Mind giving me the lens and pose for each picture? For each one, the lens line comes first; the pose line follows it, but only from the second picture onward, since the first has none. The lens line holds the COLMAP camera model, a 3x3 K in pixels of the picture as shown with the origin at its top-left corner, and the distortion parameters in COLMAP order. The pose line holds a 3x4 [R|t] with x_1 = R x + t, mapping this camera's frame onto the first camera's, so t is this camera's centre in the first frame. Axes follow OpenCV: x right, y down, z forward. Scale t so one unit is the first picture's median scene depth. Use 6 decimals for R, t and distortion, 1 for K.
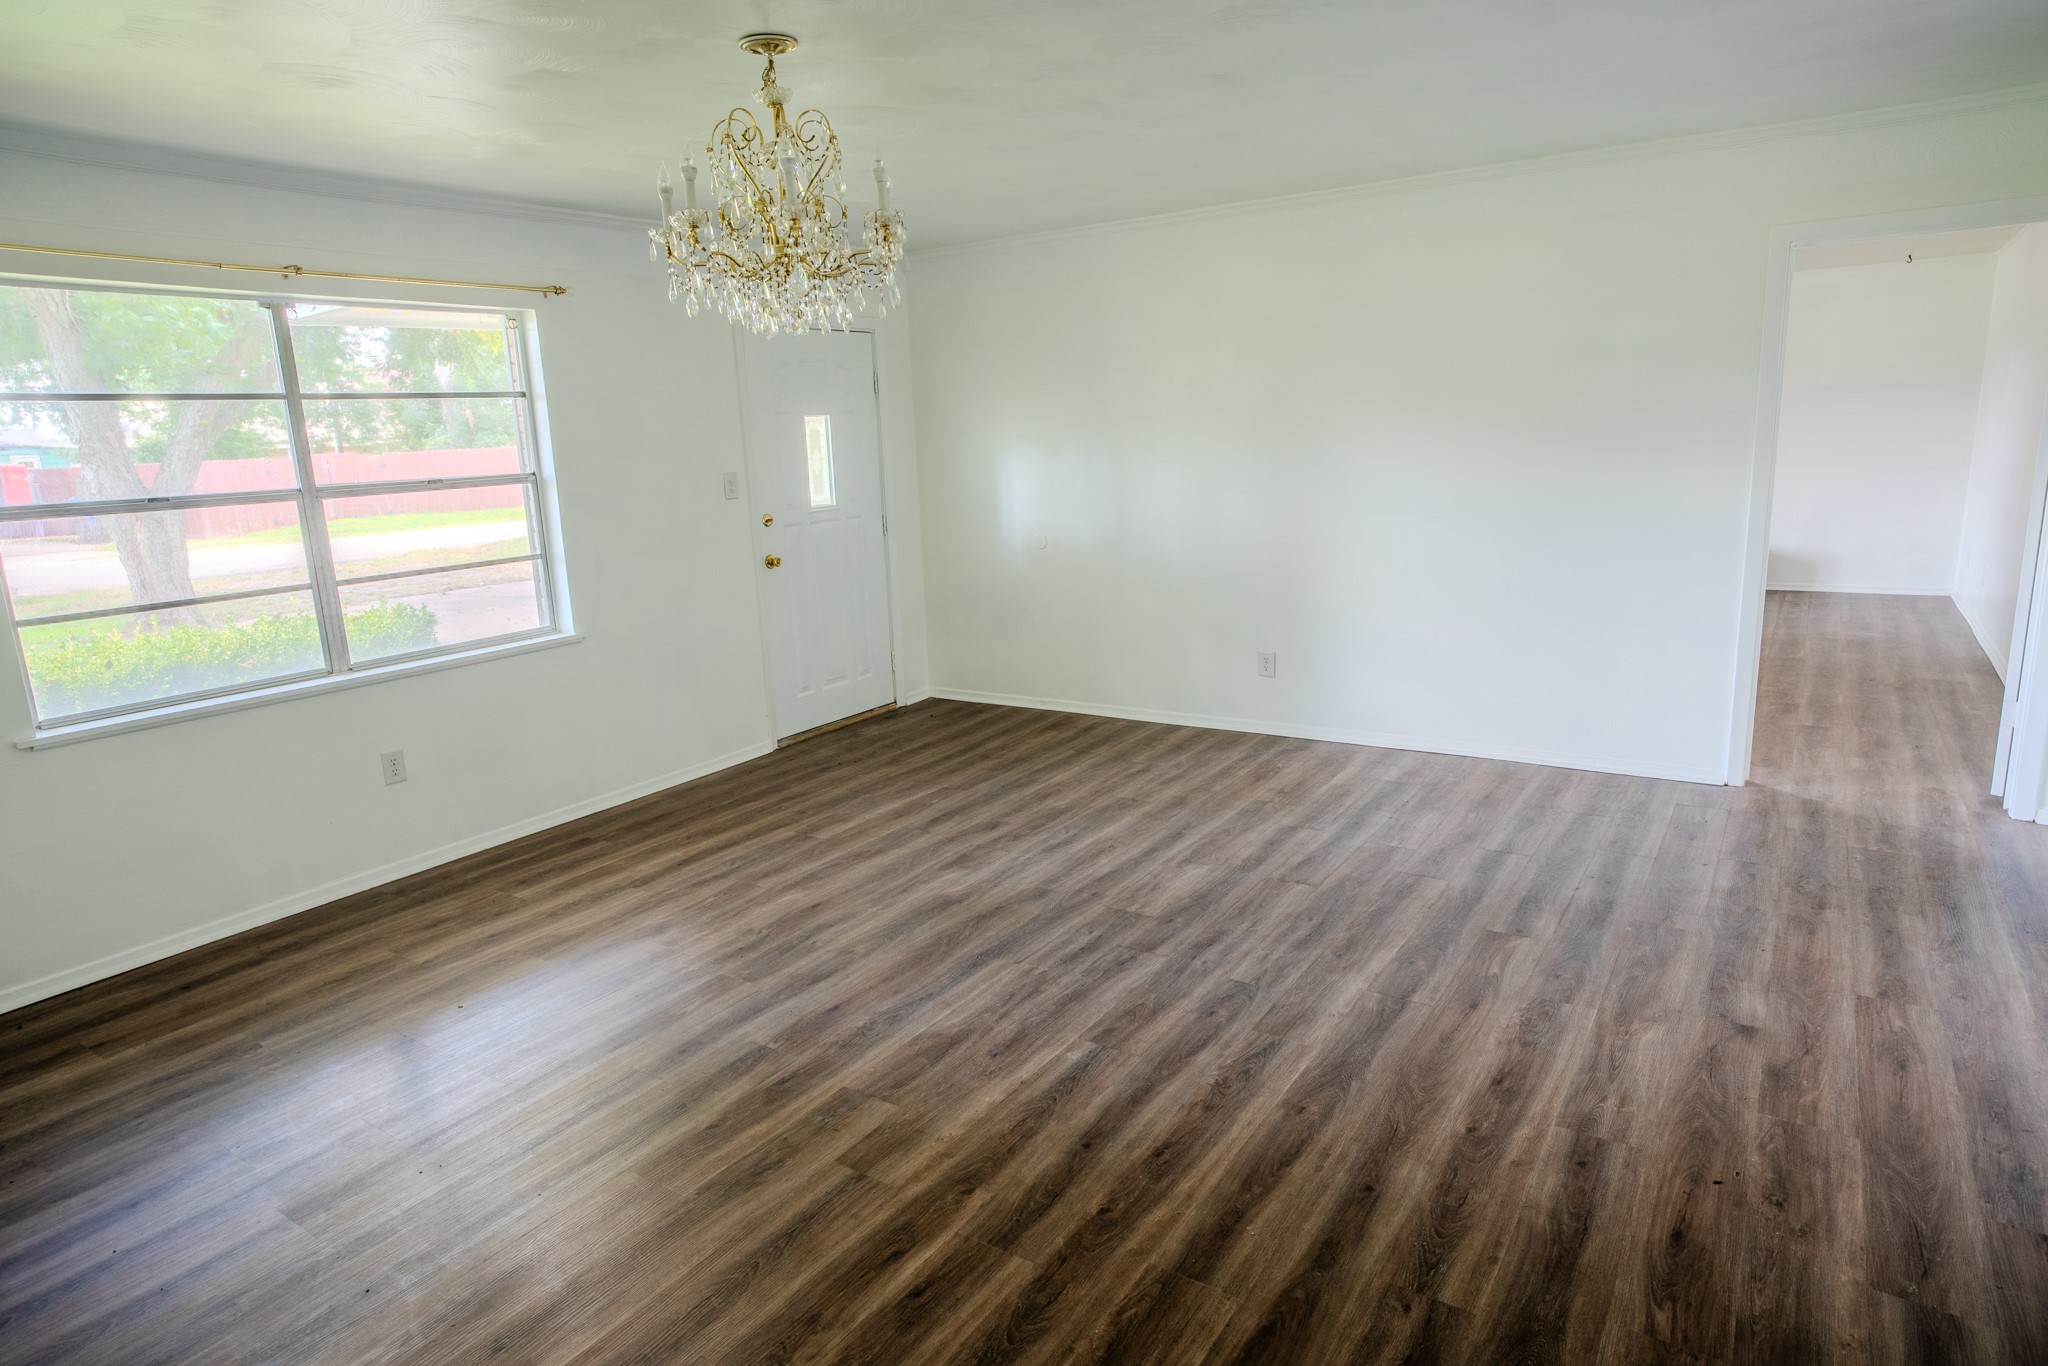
lens RADIAL K [[1180.7, 0, 1024.0], [0, 1180.7, 683.0], [0, 0, 1]] dist [-0.037118, 0.024493]
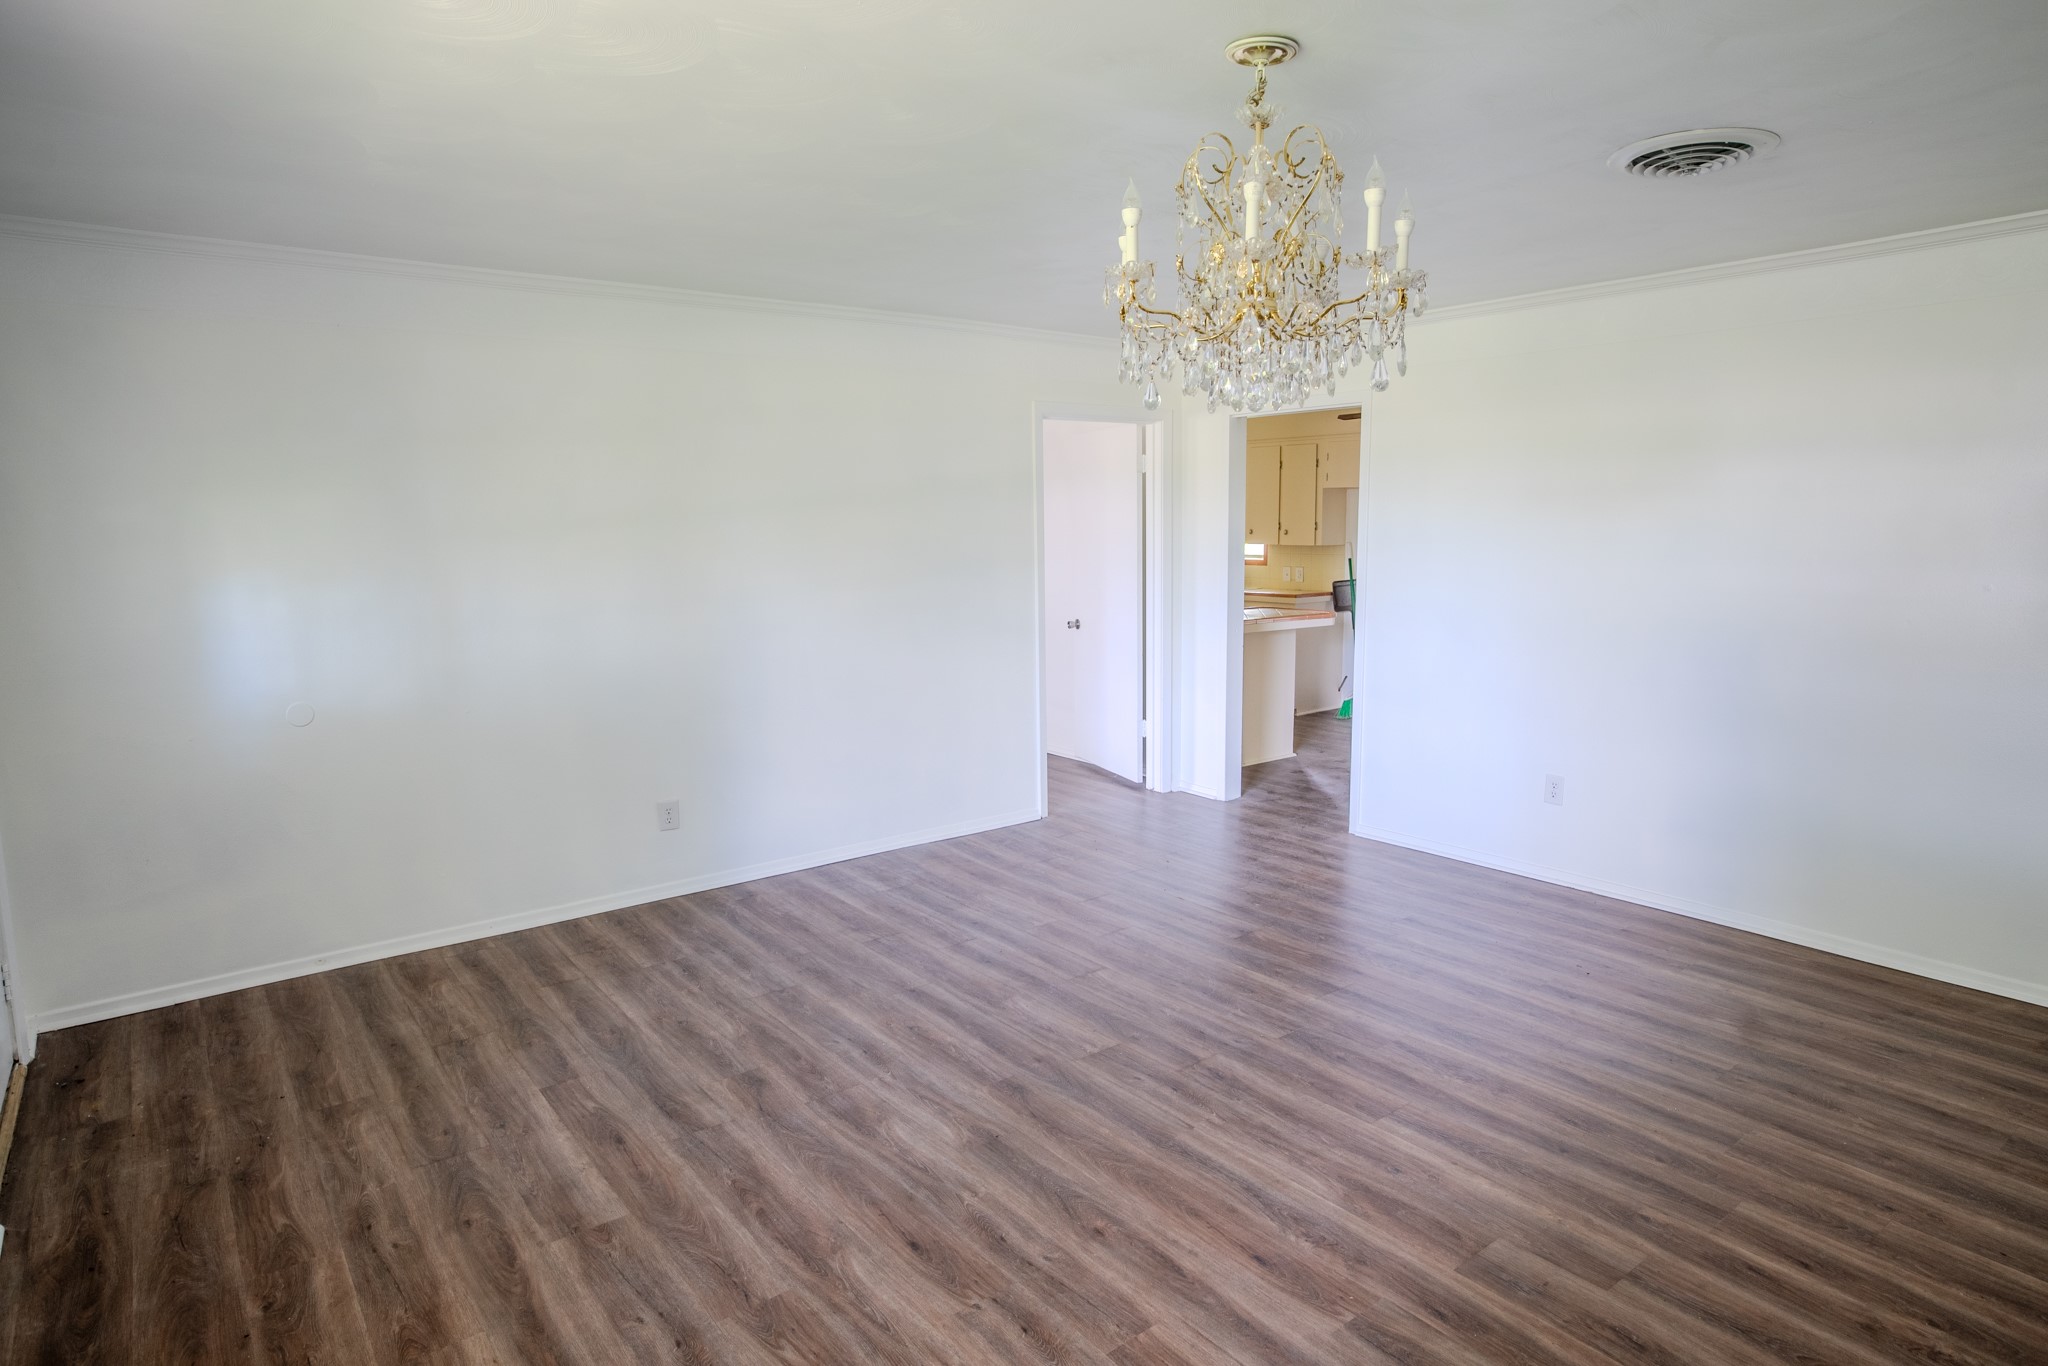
lens RADIAL K [[1168.5, 0, 1022.2], [0, 1168.5, 689.6], [0, 0, 1]] dist [-0.040465, 0.028901]
pose [[0.316075, -0.101725, 0.943265, -0.758125], [0.200193, 0.979000, 0.038496, -0.130934], [-0.927372, 0.176668, 0.329802, 0.697307]]
